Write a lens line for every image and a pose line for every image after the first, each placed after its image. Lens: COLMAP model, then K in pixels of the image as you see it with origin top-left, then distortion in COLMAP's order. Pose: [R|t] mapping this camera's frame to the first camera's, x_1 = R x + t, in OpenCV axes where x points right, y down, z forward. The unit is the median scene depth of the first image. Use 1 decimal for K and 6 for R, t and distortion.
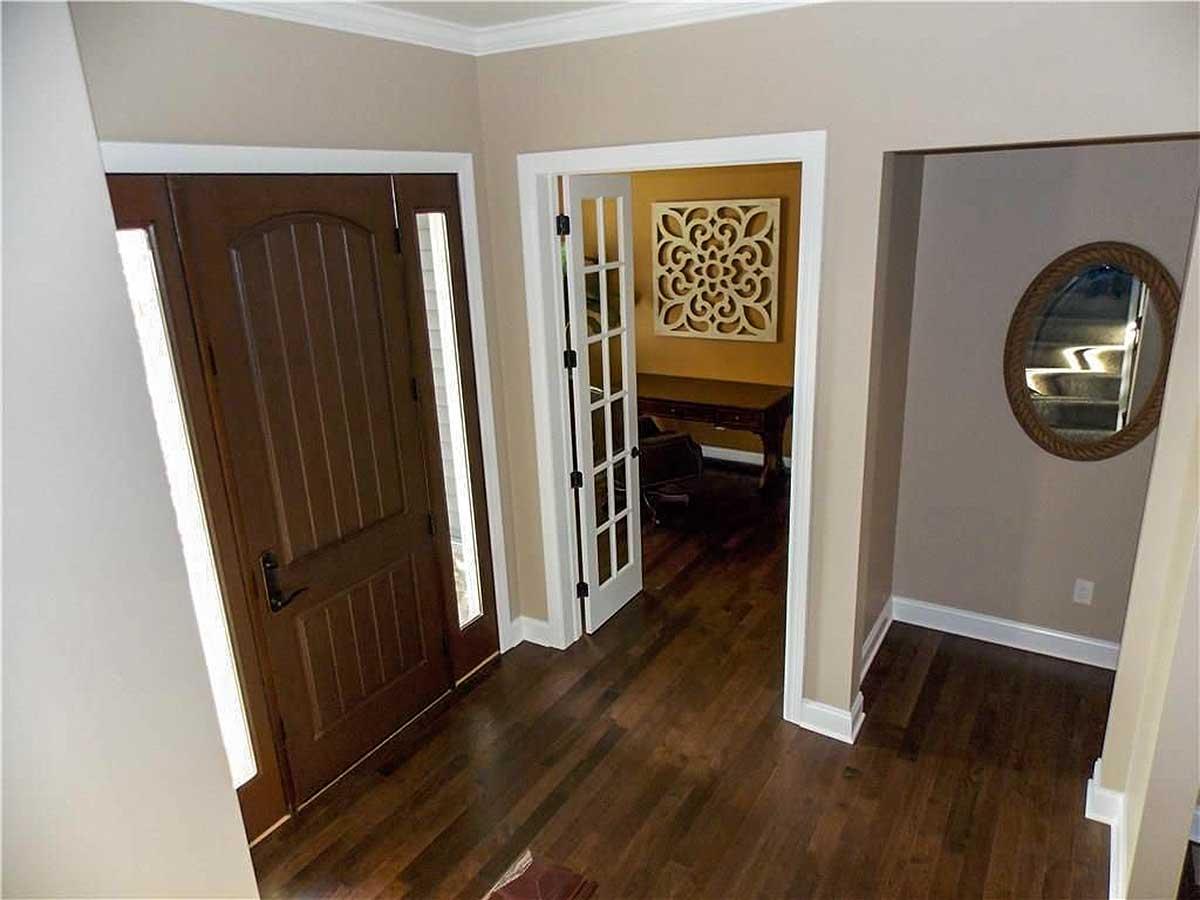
lens RADIAL K [[795.1, 0, 598.4], [0, 795.1, 448.7], [0, 0, 1]] dist [0.003266, -0.003286]
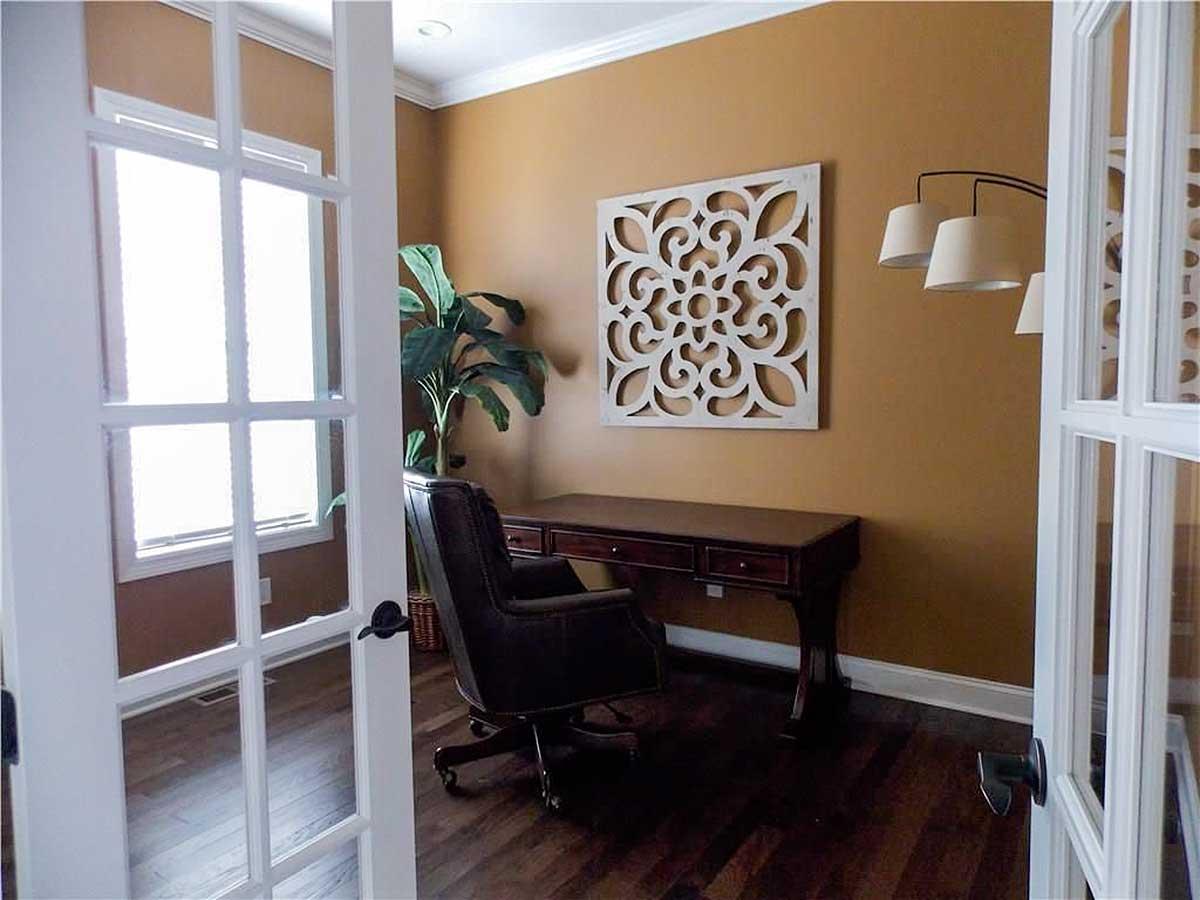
lens RADIAL K [[795.1, 0, 601.5], [0, 795.1, 445.7], [0, 0, 1]] dist [0.003266, -0.003286]
pose [[0.999206, 0.032989, -0.022318, 0.091289], [-0.037301, 0.971539, -0.233925, 0.005369], [0.013966, 0.234572, 0.971998, 0.480540]]
